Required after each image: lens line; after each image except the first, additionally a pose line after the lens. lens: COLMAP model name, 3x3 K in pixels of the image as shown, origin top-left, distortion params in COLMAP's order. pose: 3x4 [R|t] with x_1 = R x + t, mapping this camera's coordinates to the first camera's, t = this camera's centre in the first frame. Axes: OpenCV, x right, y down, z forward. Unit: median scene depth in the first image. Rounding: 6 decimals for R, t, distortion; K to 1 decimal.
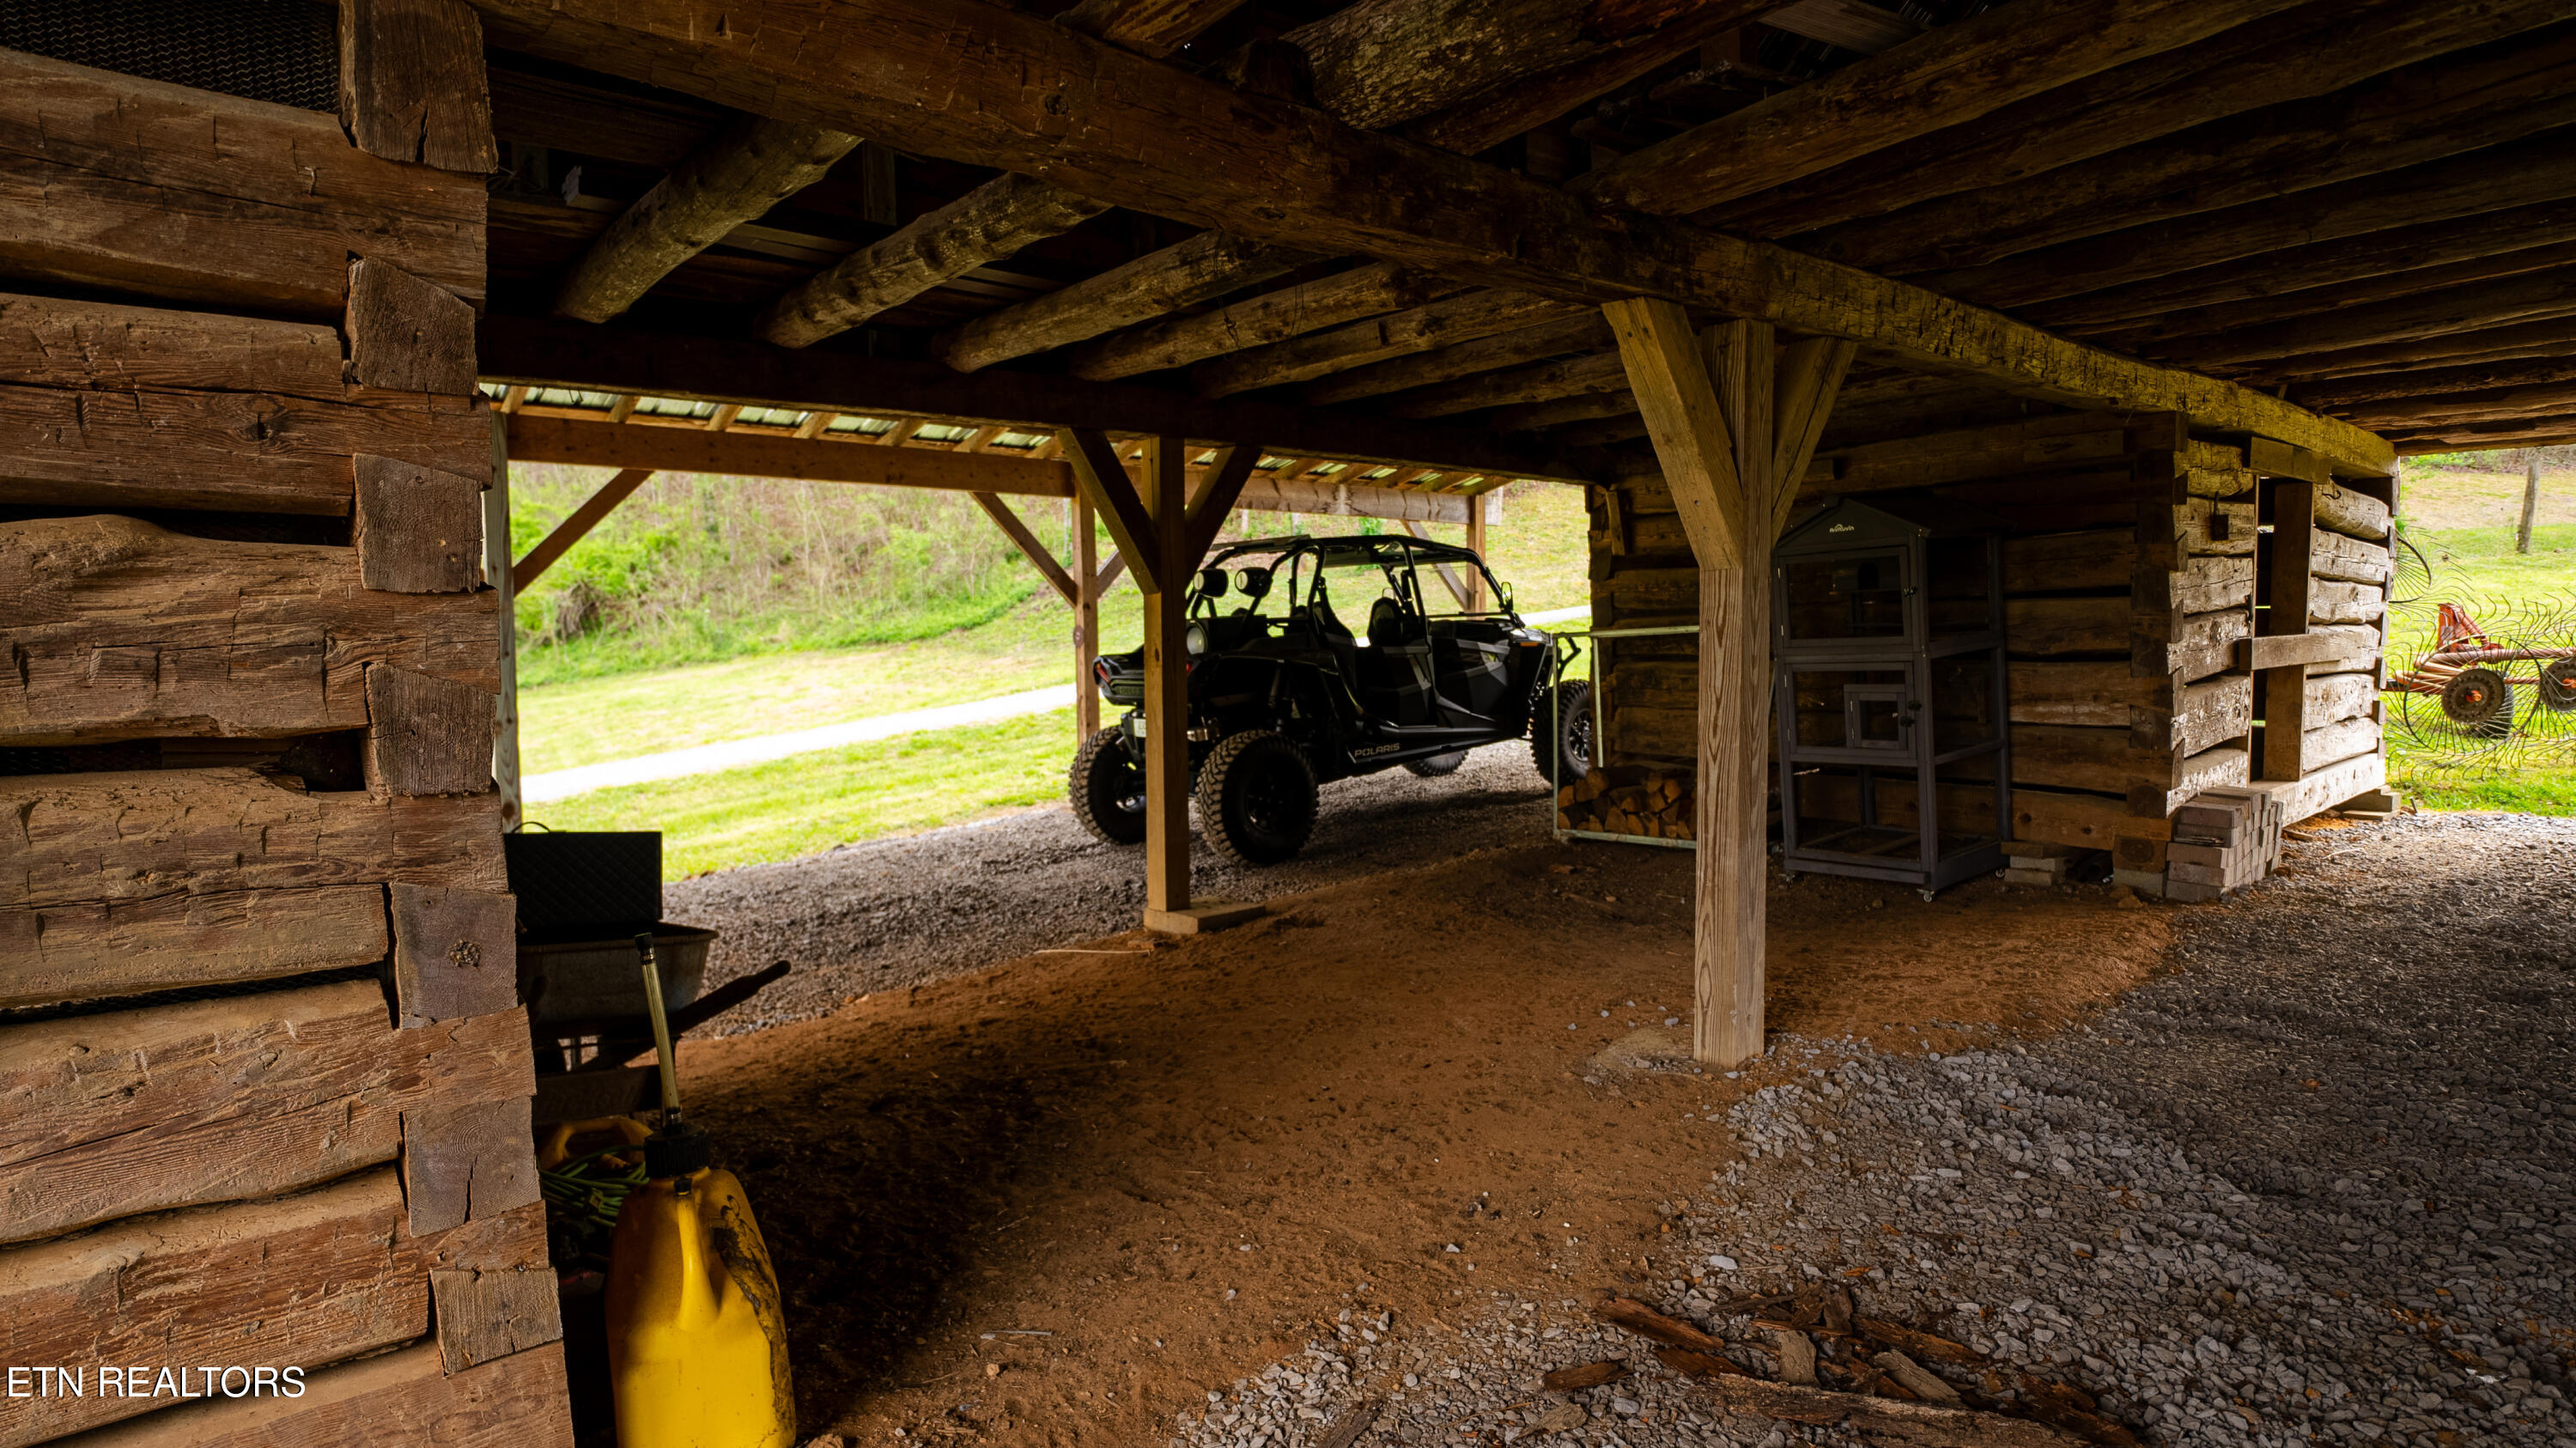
lens RADIAL K [[1383.2, 0, 1290.6], [0, 1383.2, 740.4], [0, 0, 1]] dist [0.000320, 0.000532]
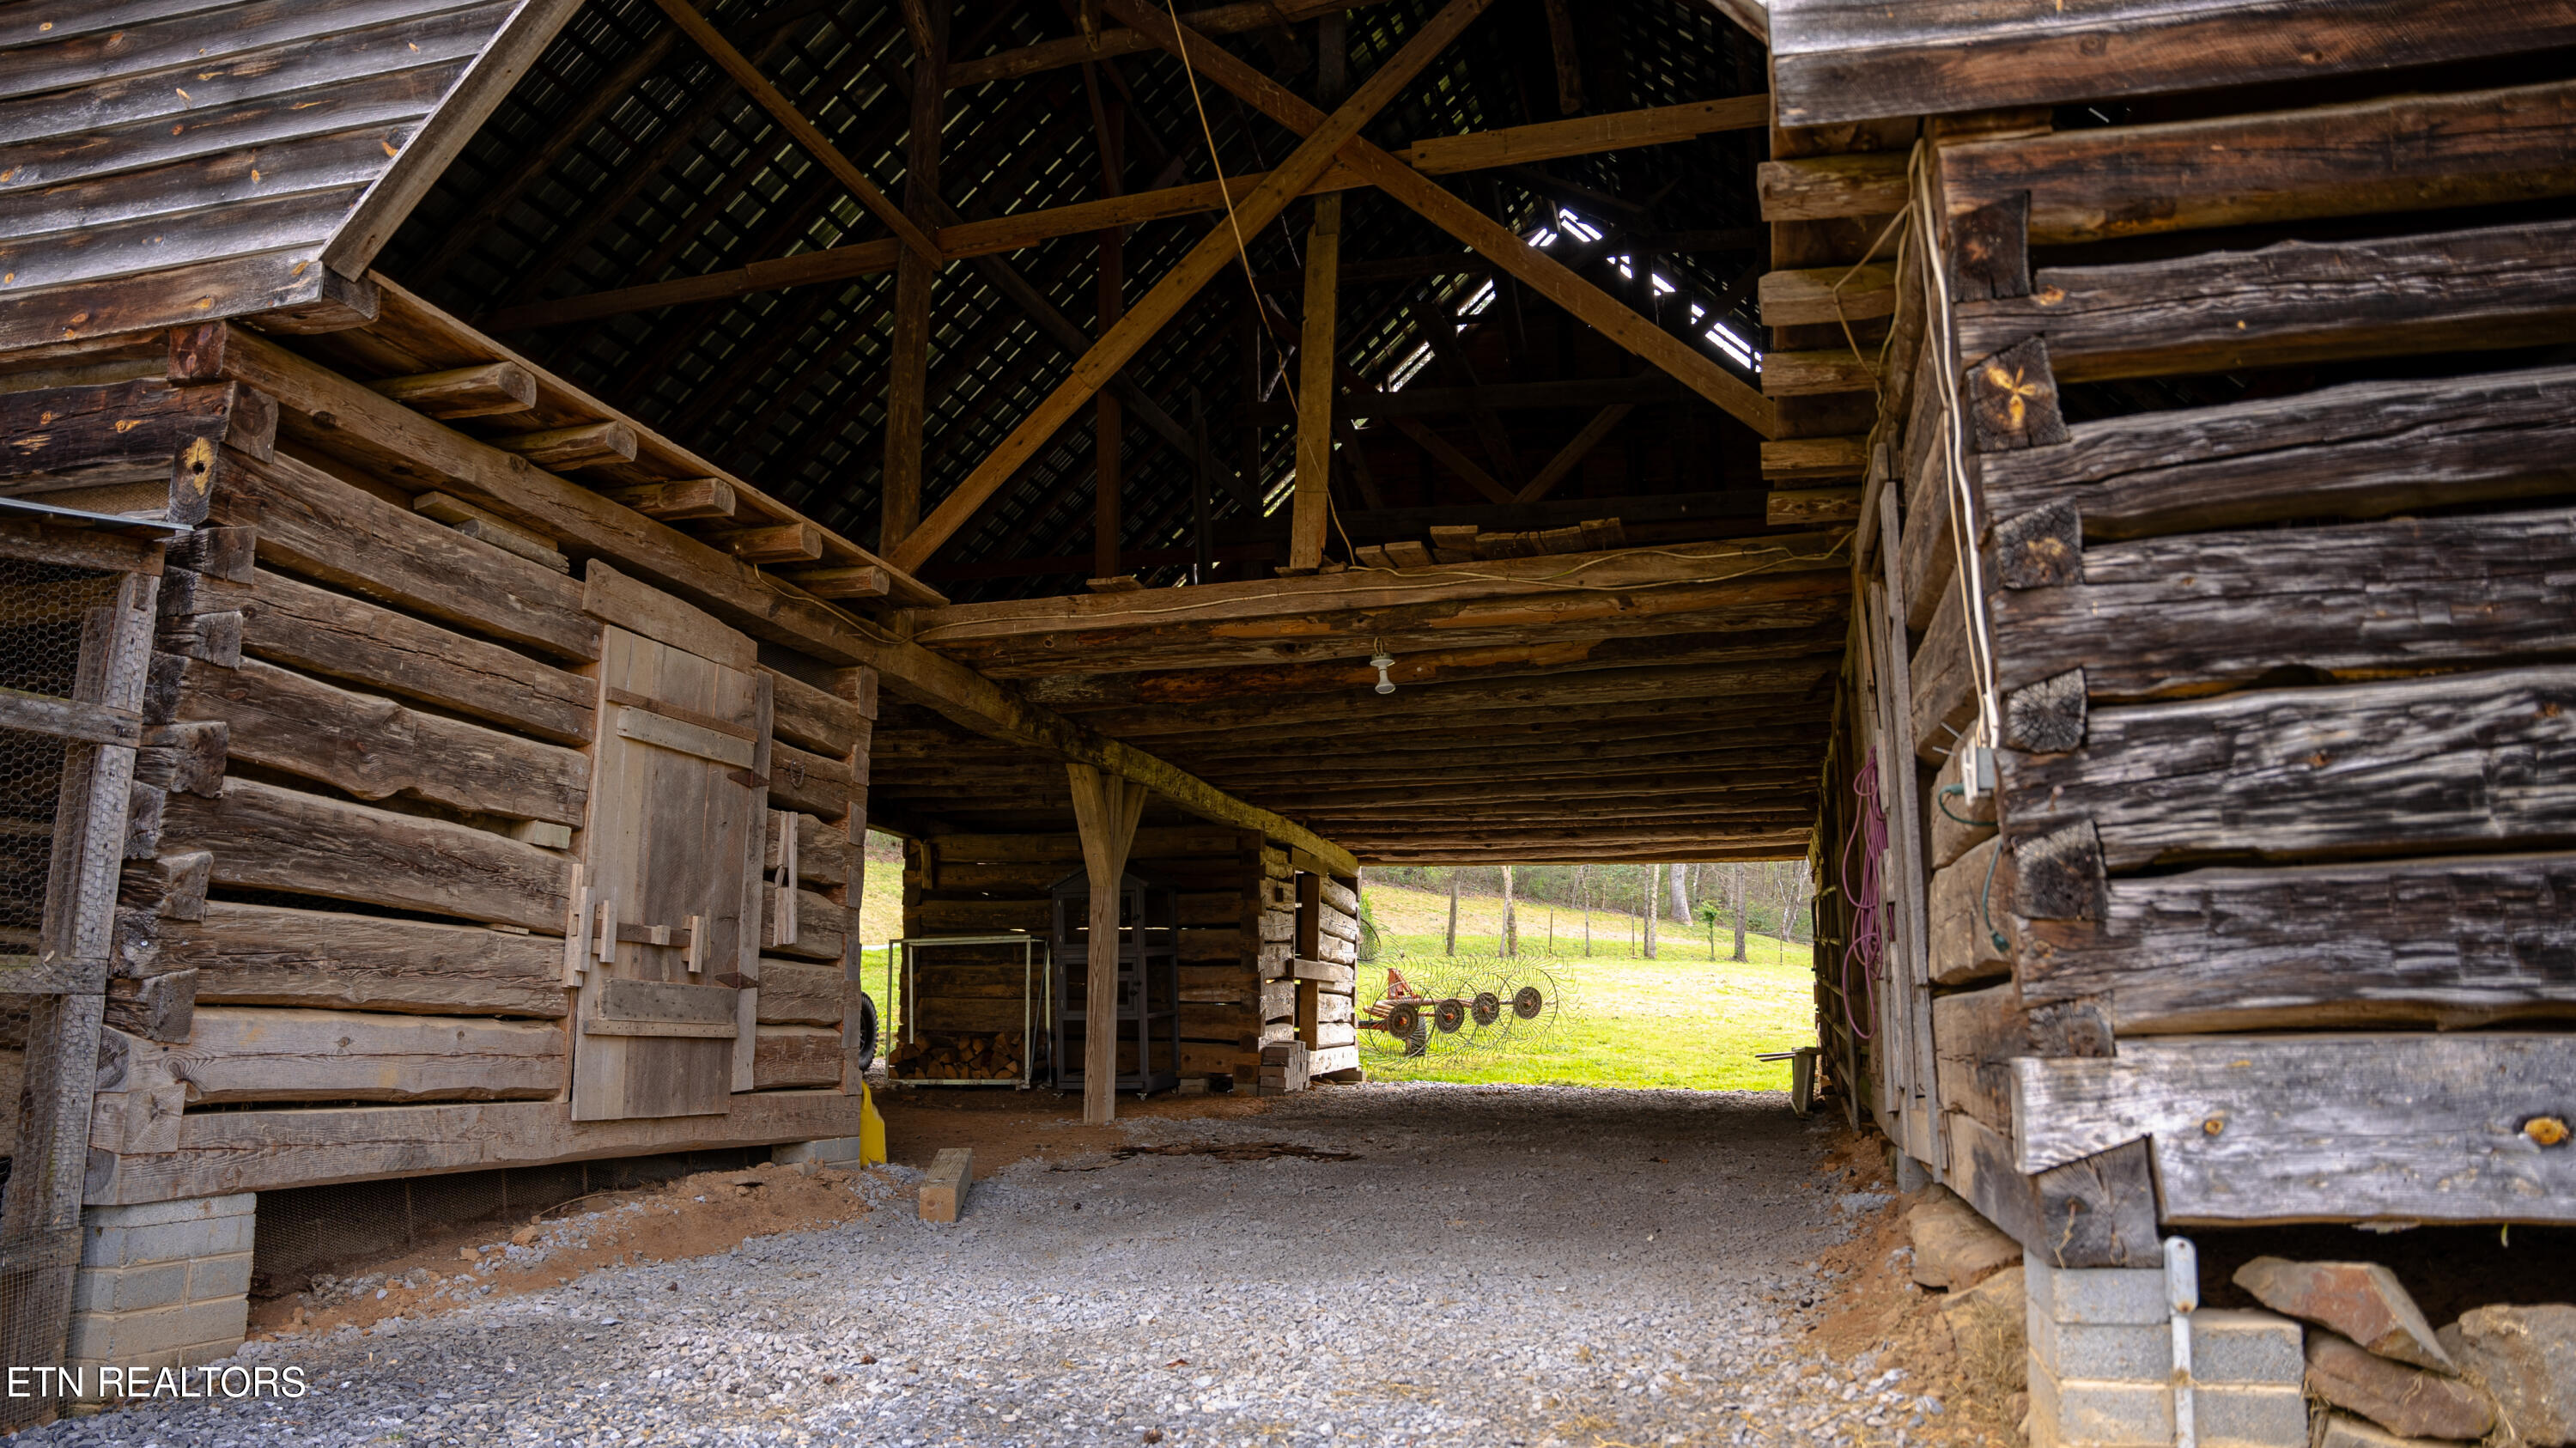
lens RADIAL K [[1736.5, 0, 1282.6], [0, 1736.5, 720.8], [0, 0, 1]] dist [-0.005072, -0.000127]
pose [[0.815920, 0.130714, 0.563195, -0.617929], [0.015309, 0.968881, -0.247052, 0.181961], [-0.577962, 0.210196, 0.788529, -0.820262]]
